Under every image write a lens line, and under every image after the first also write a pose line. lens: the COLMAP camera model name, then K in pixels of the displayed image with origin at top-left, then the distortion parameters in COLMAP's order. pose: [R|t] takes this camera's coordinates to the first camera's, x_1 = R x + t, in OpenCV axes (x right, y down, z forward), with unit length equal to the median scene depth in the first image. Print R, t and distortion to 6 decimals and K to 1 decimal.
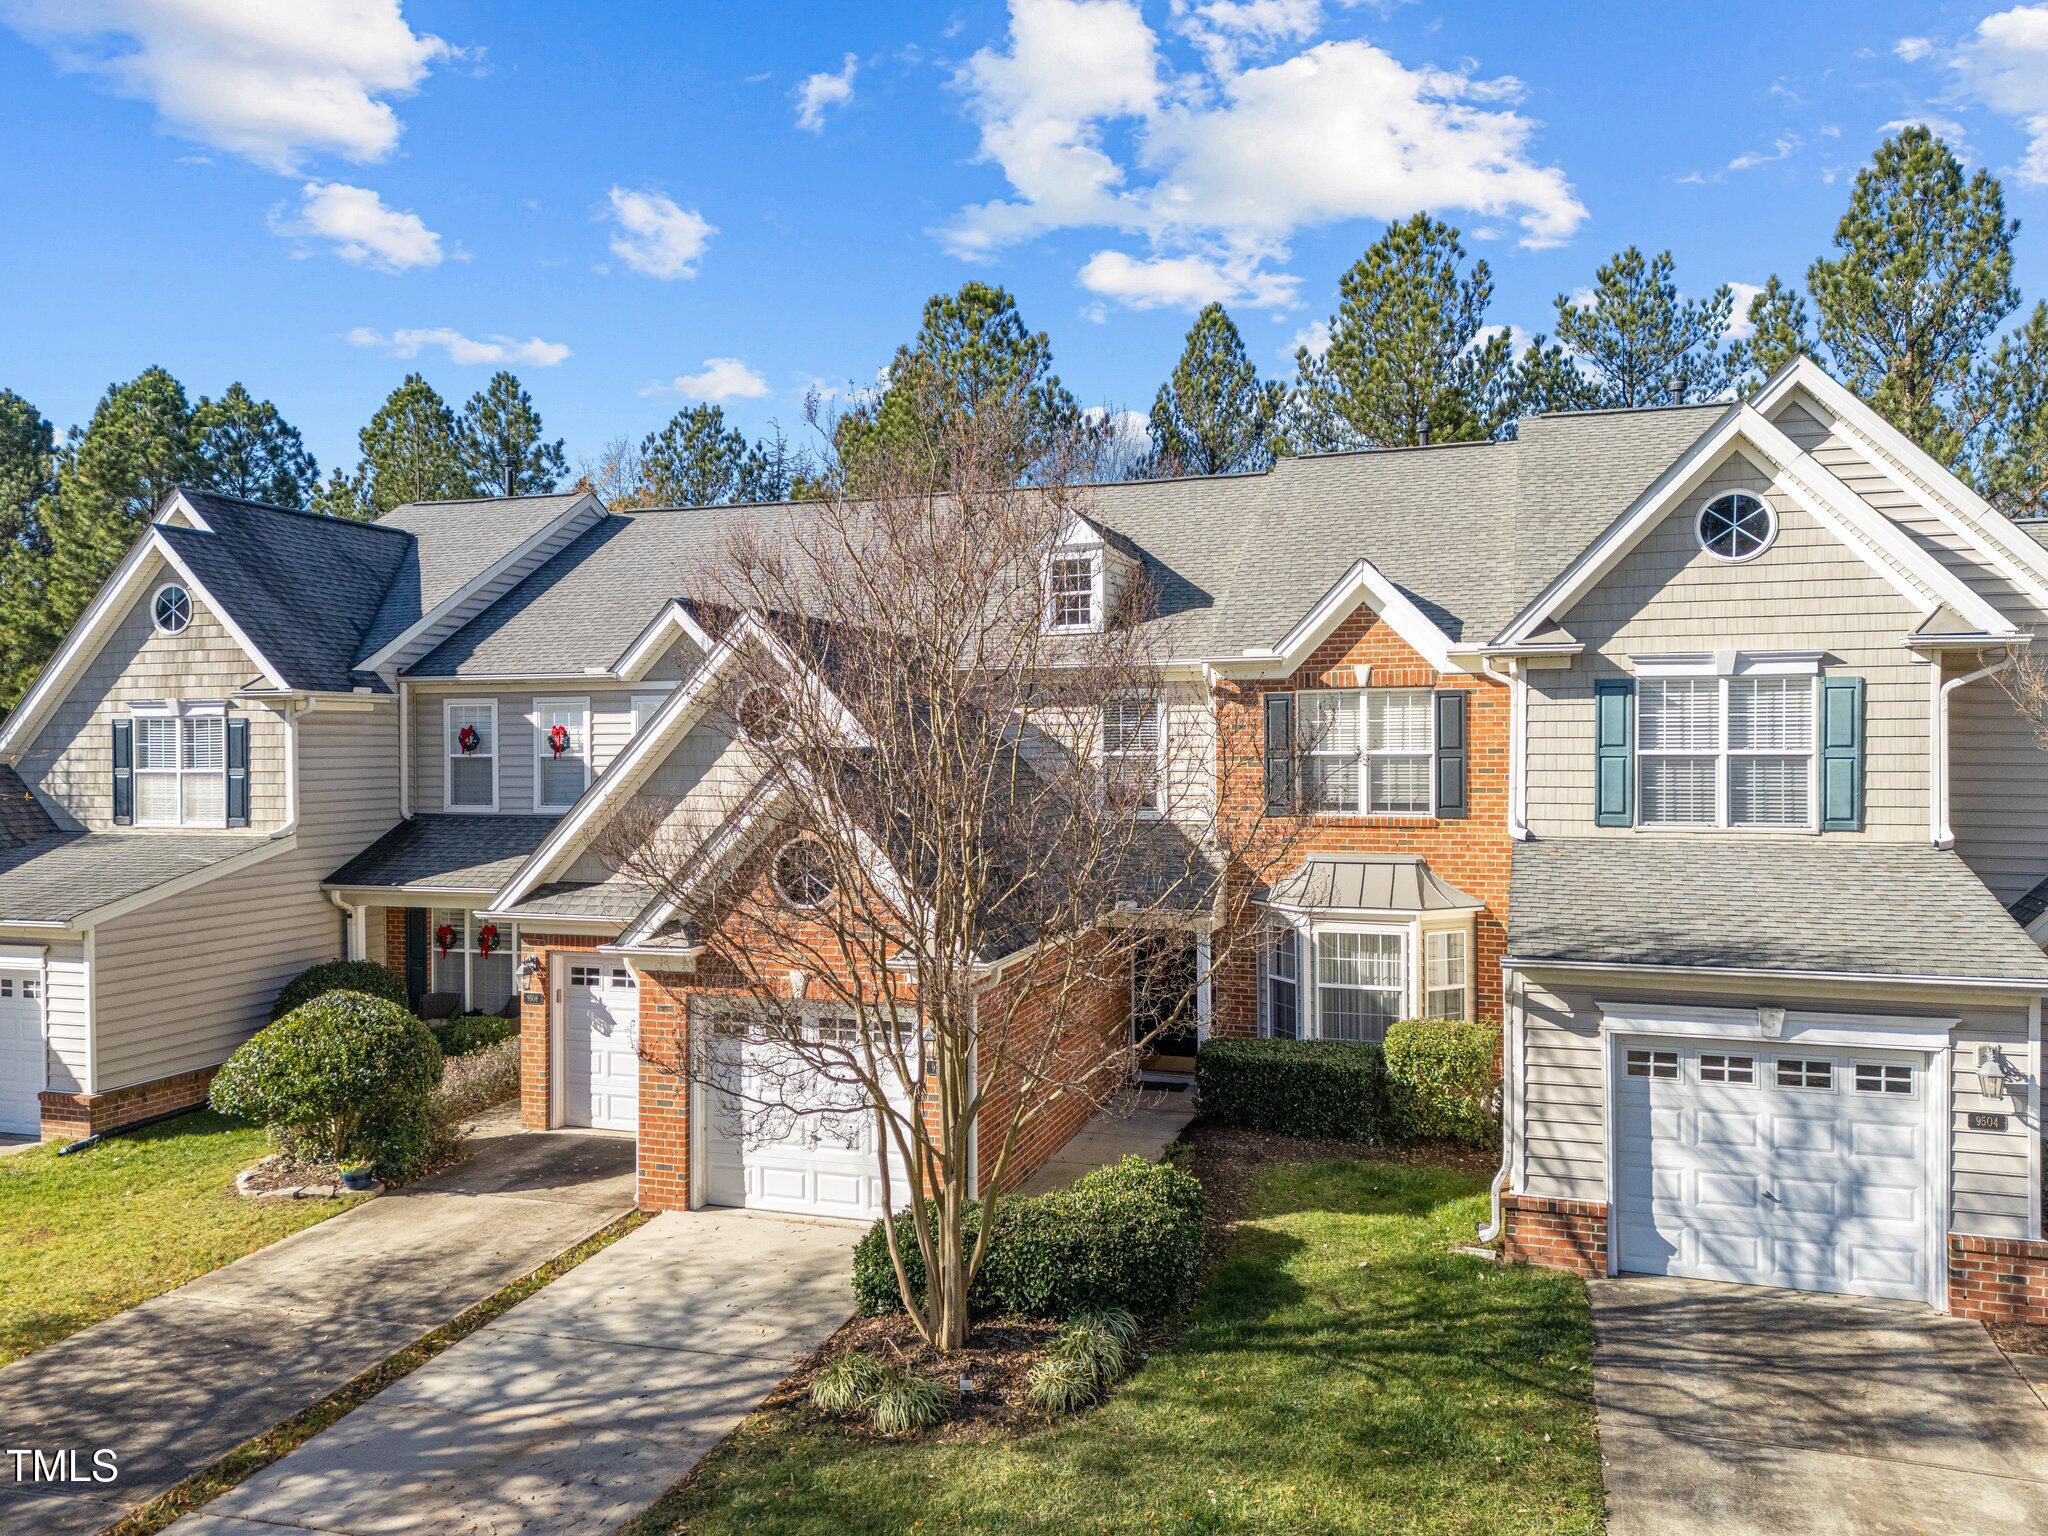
lens RADIAL K [[1478.4, 0, 1024.0], [0, 1478.4, 768.0], [0, 0, 1]] dist [0.058843, -0.058745]
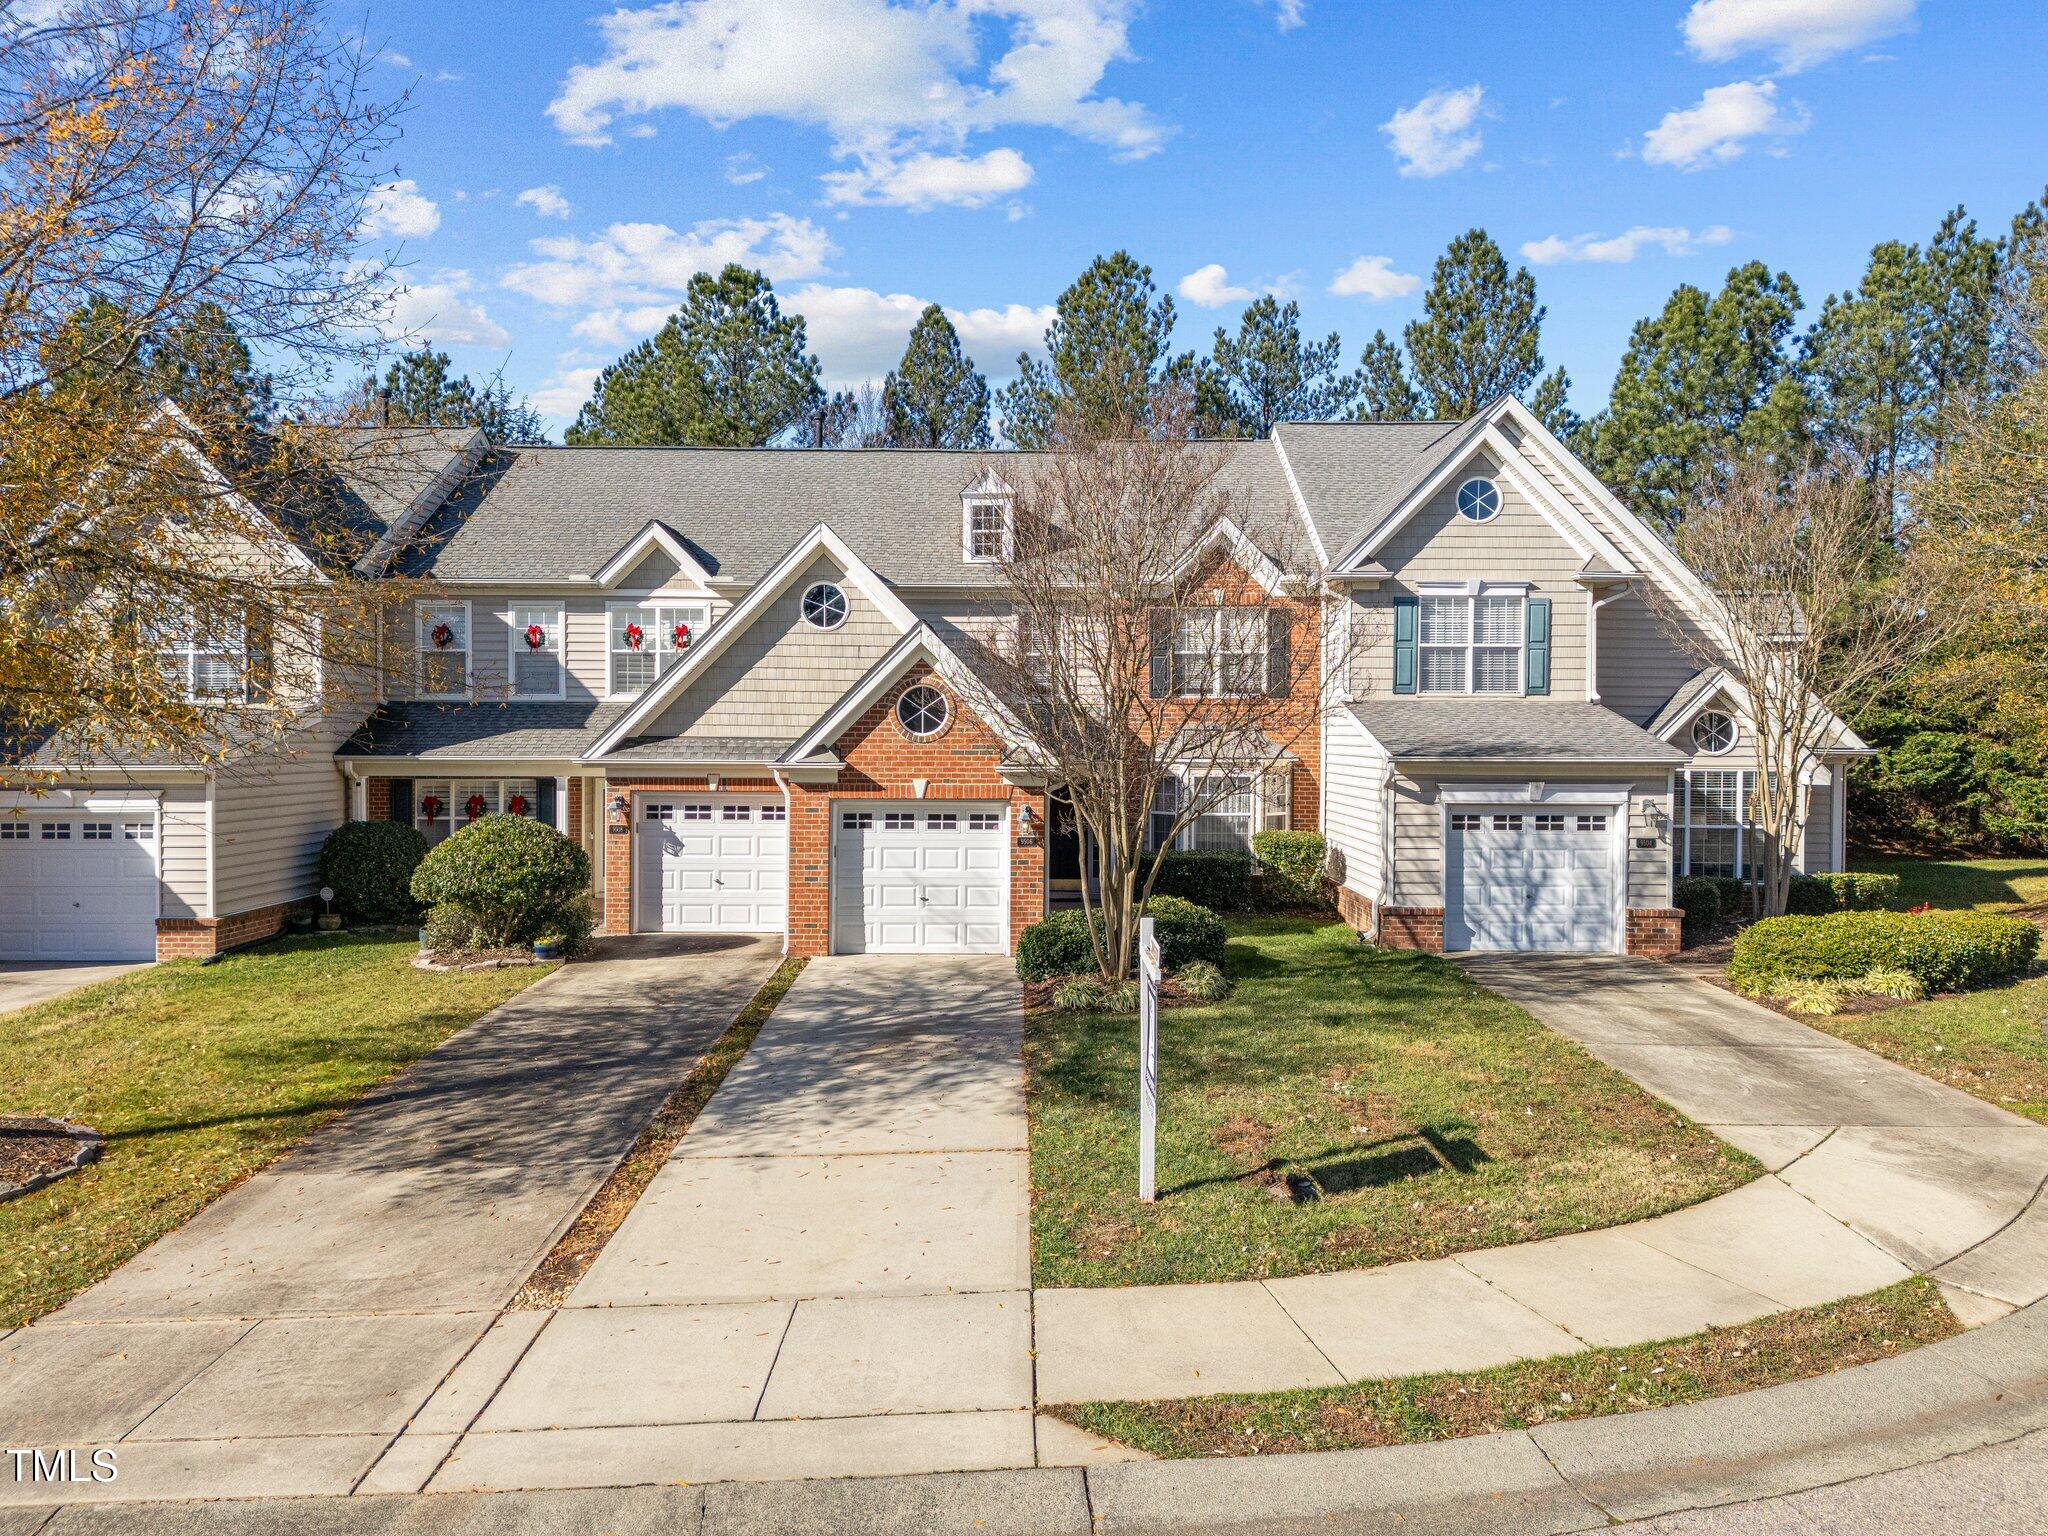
lens RADIAL K [[1457.1, 0, 1024.0], [0, 1457.1, 768.0], [0, 0, 1]] dist [0.090942, -0.179827]
pose [[0.951493, 0.001398, 0.307668, -0.383693], [-0.004335, 0.999951, 0.008863, 0.091073], [-0.307640, -0.009767, 0.951453, -0.272542]]
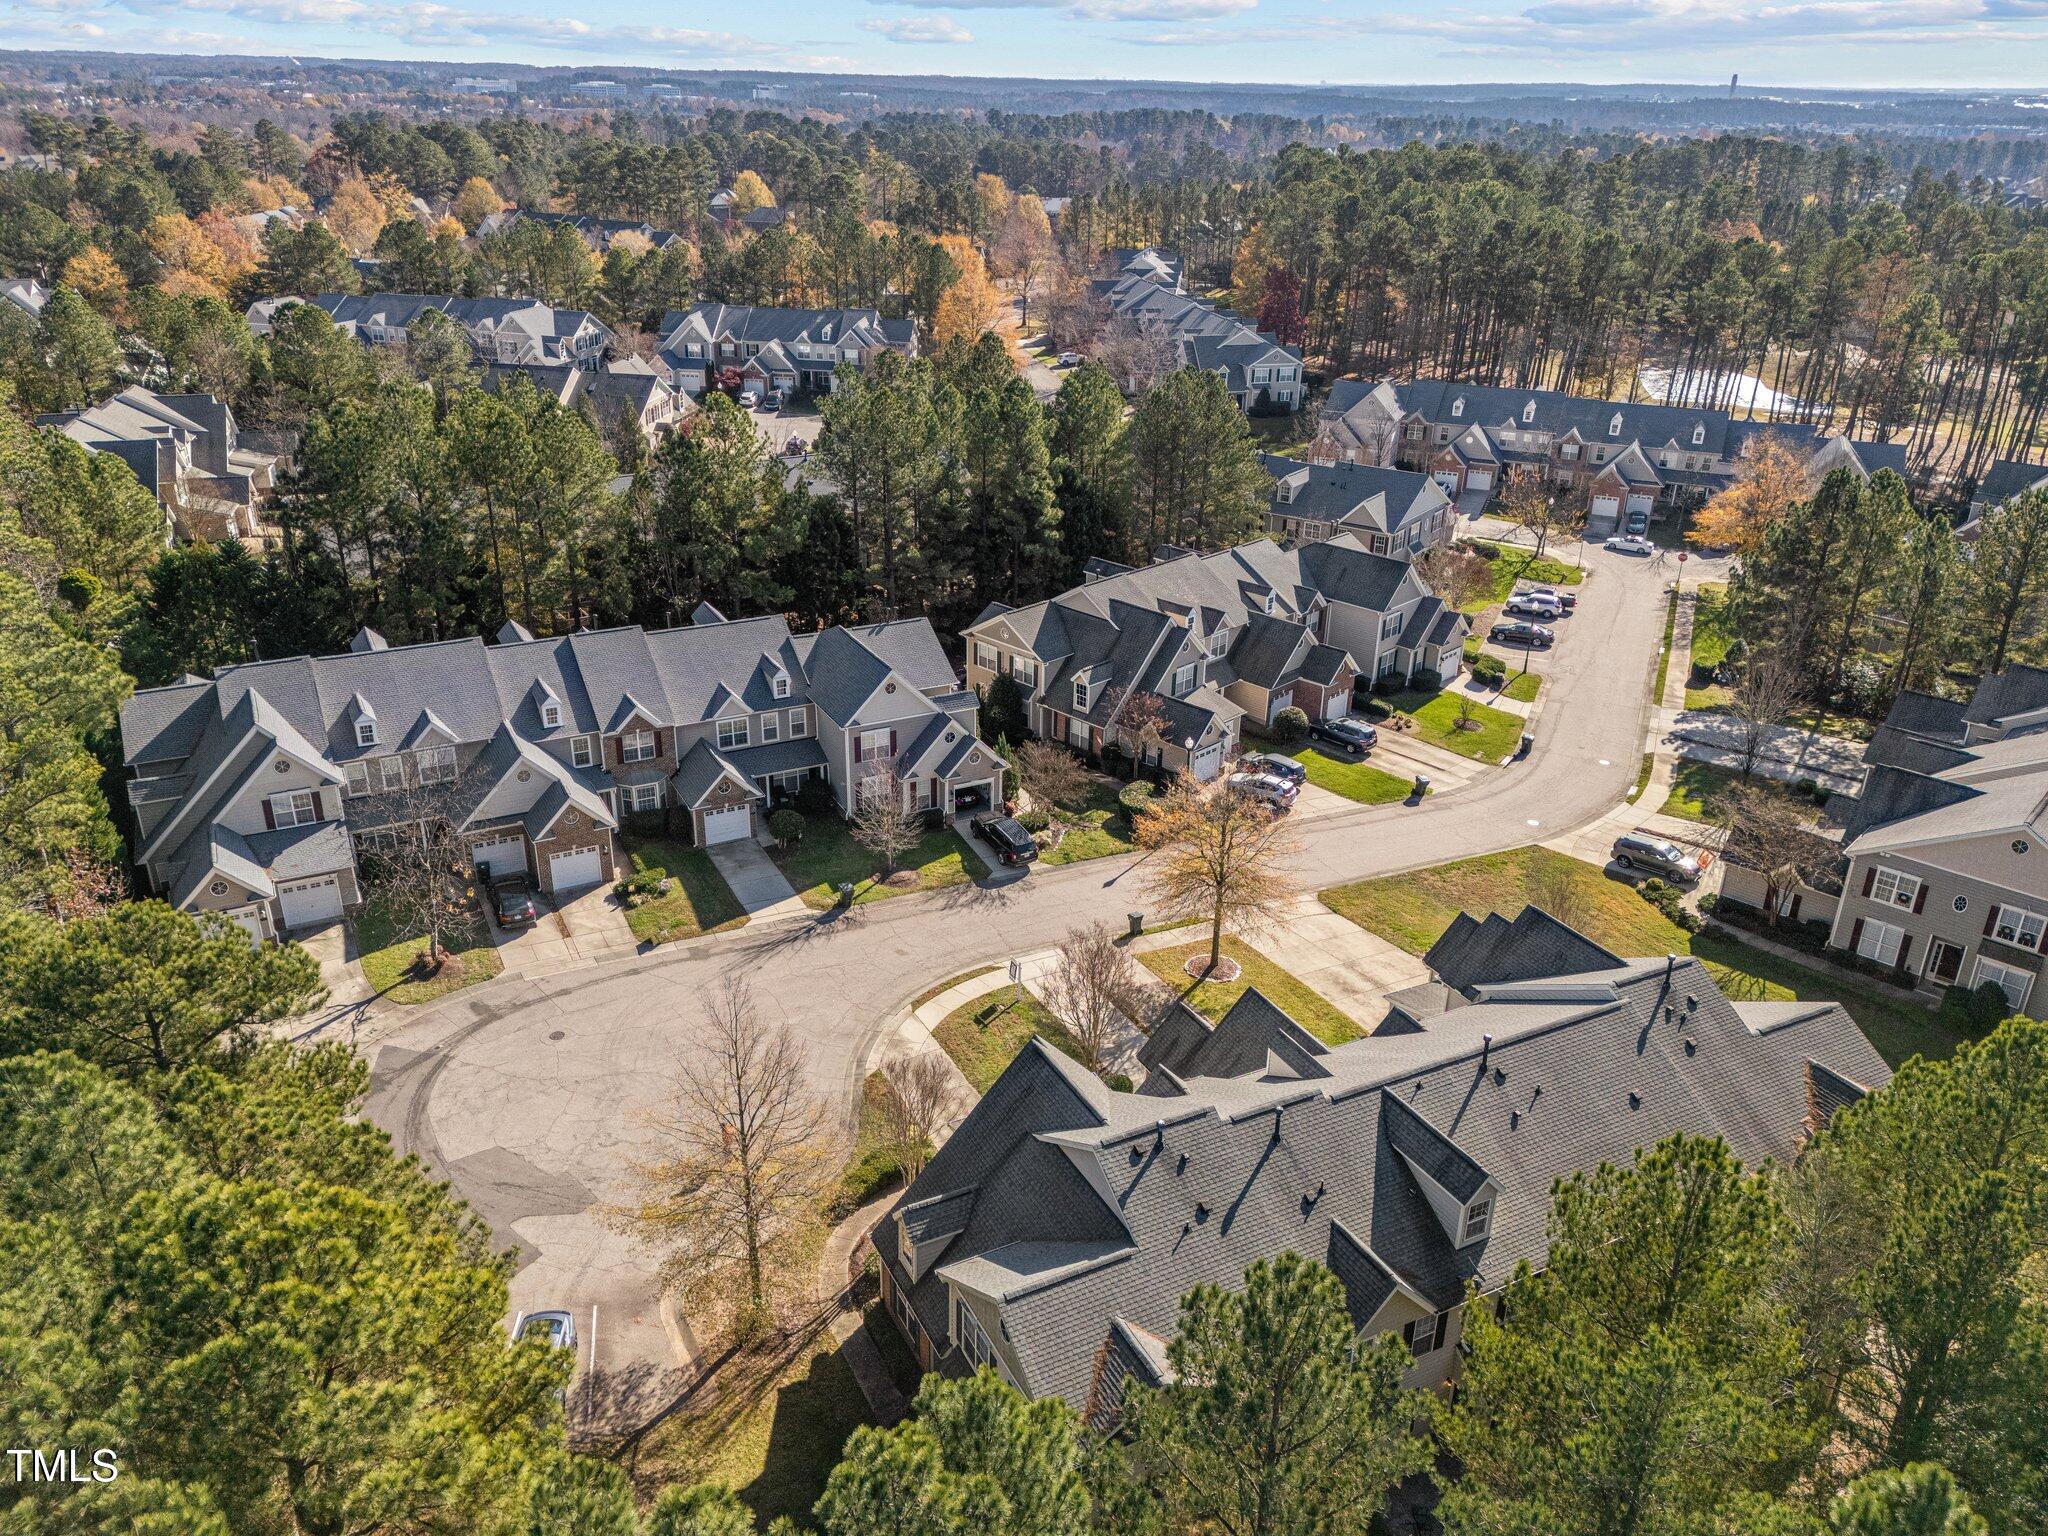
lens RADIAL K [[1478.4, 0, 1024.0], [0, 1478.4, 768.0], [0, 0, 1]] dist [0.058843, -0.058745]
pose [[-0.697906, 0.288071, -0.655700, 2.148042], [-0.015540, 0.909233, 0.415997, -1.862168], [0.716021, 0.300516, -0.630083, 2.493375]]
